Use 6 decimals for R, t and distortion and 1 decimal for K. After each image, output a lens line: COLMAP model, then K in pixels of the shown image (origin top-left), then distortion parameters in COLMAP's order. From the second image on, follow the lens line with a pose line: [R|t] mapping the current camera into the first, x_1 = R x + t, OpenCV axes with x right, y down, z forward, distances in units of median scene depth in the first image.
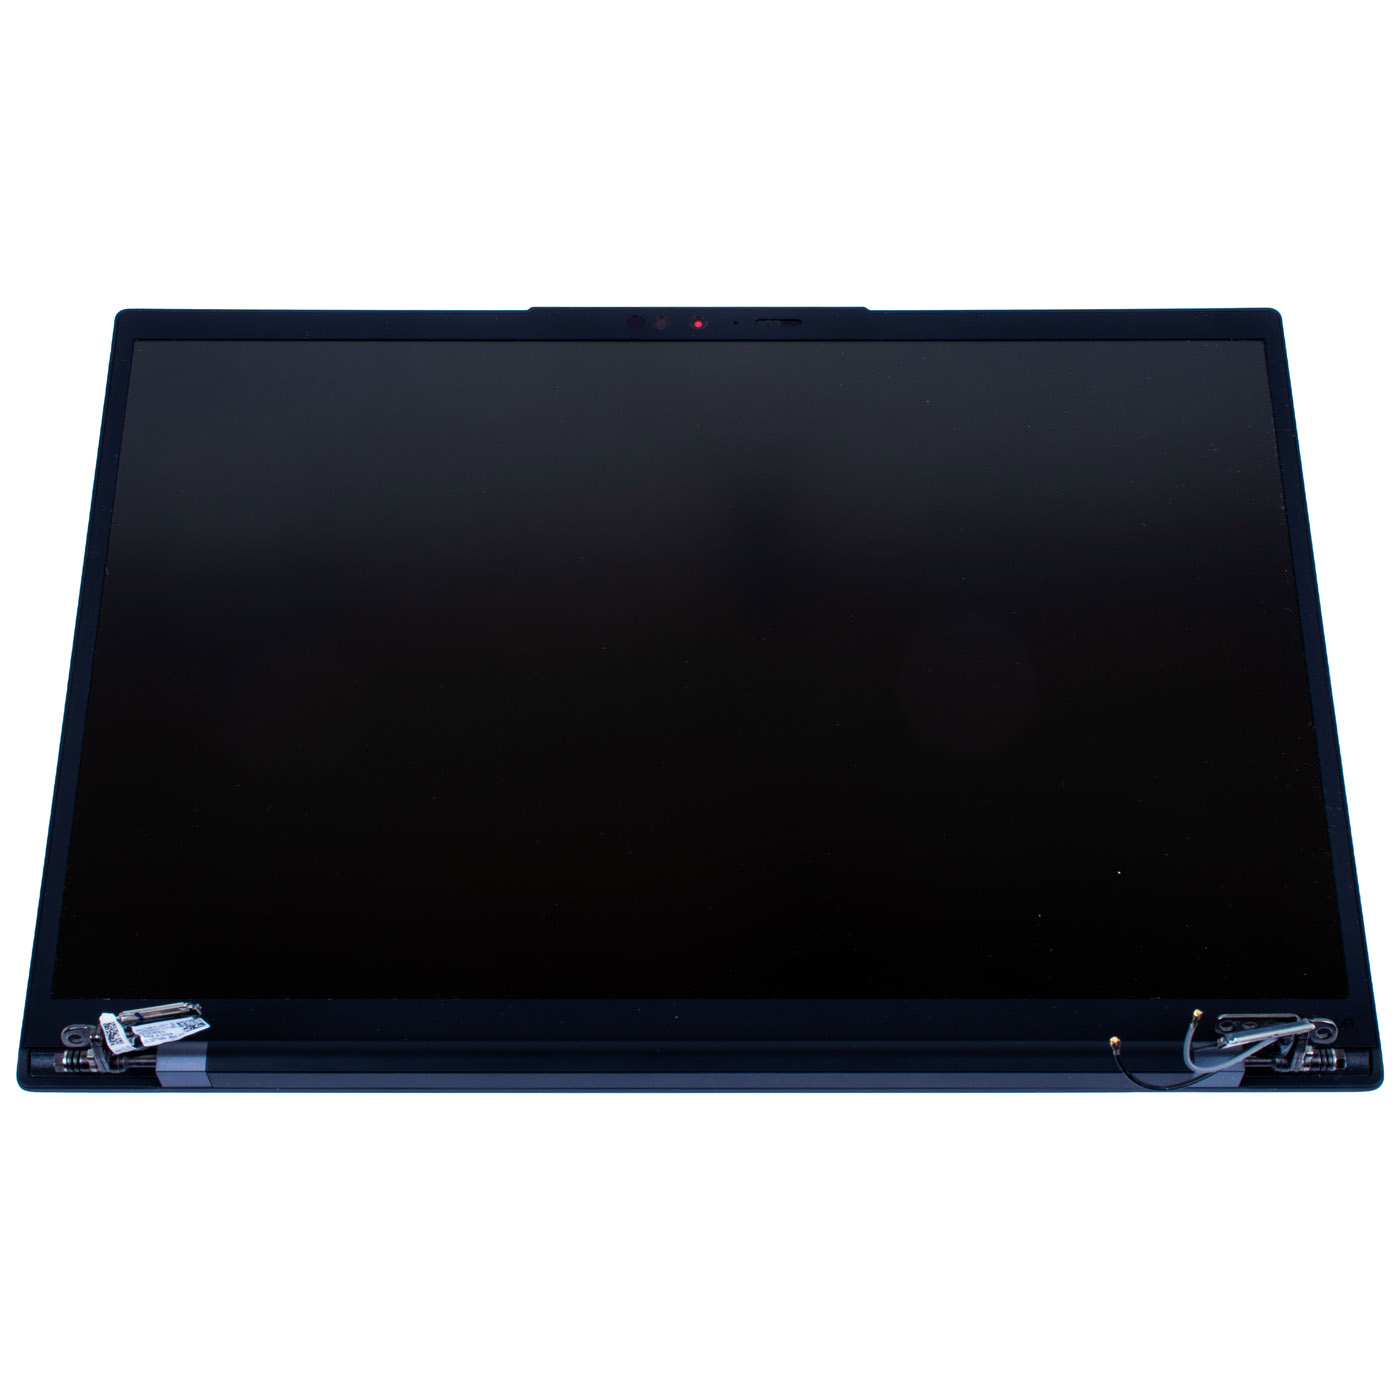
lens RADIAL K [[2840.0, 0, 700.0], [0, 2840.0, 700.0], [0, 0, 1]] dist [-0.049554, -0.542167]
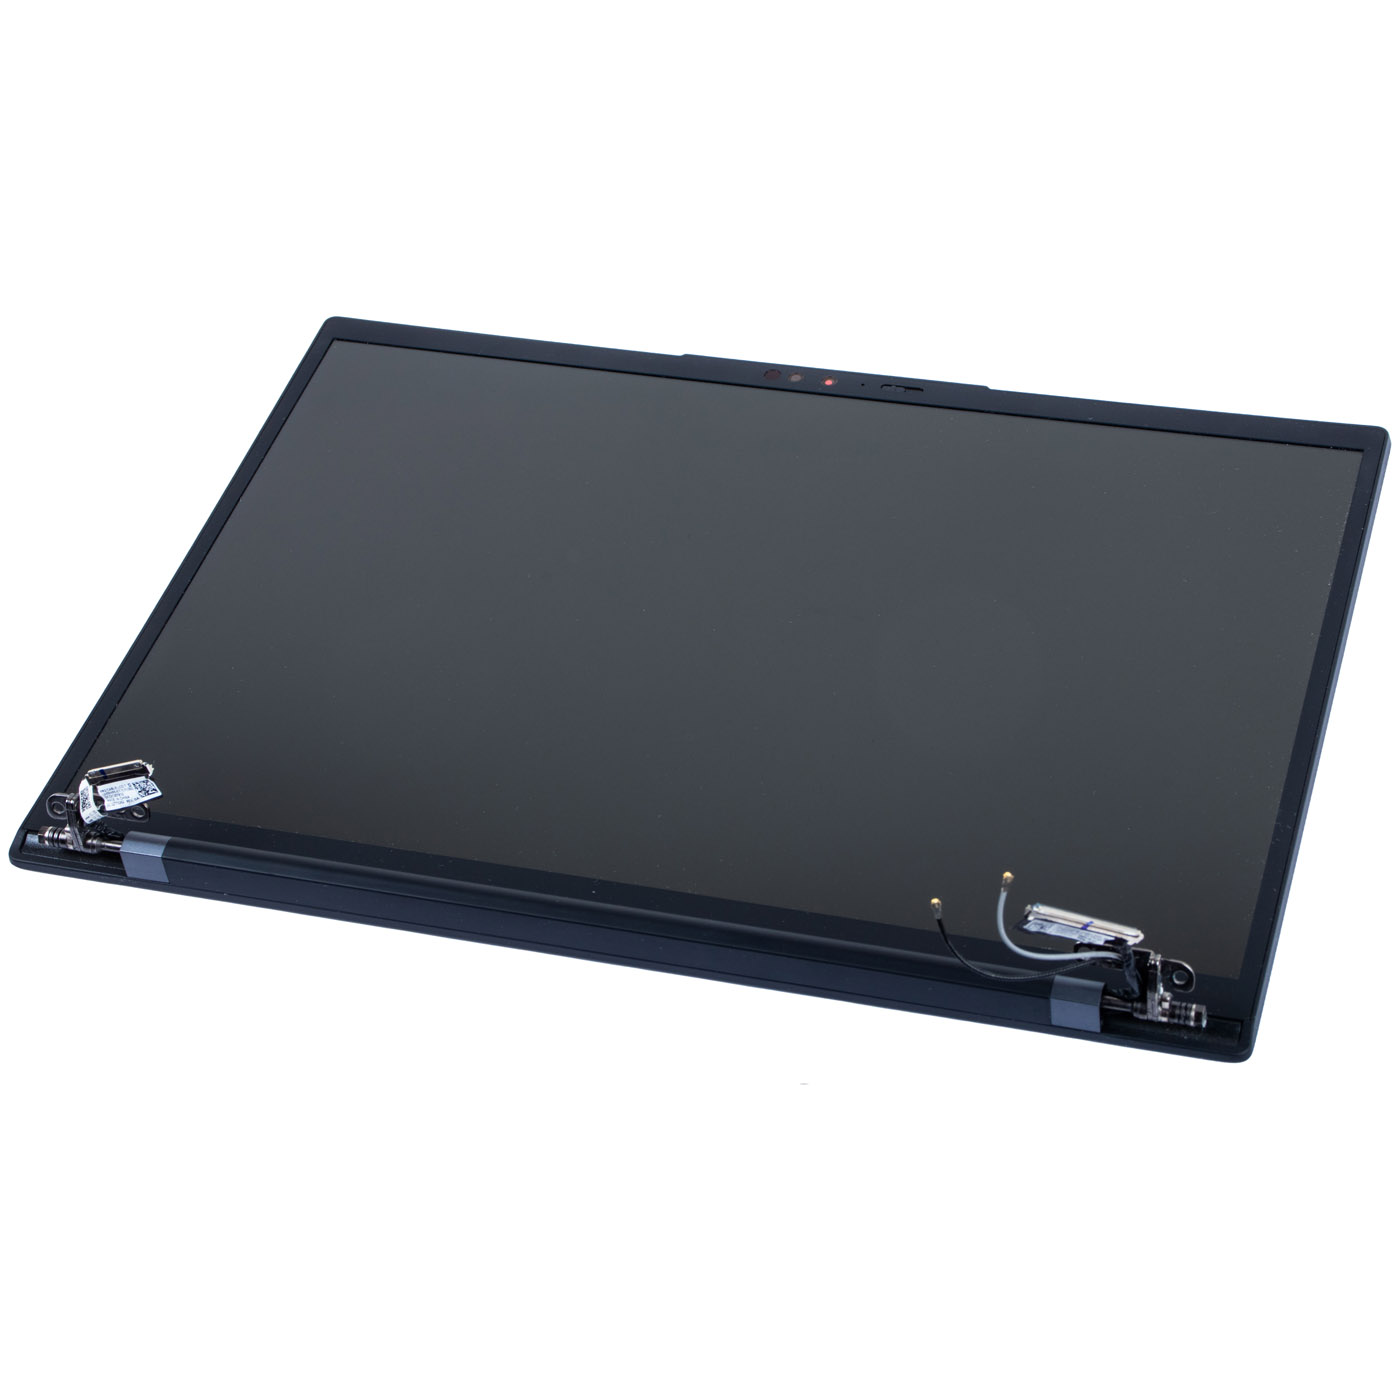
lens RADIAL K [[3504.2, 0, 700.0], [0, 3504.2, 700.0], [0, 0, 1]] dist [0.052781, 0.368405]
pose [[0.949128, 0.130220, -0.286703, 0.399514], [-0.205357, 0.946200, -0.250069, 0.367317], [0.238714, 0.296224, 0.924806, -0.216227]]
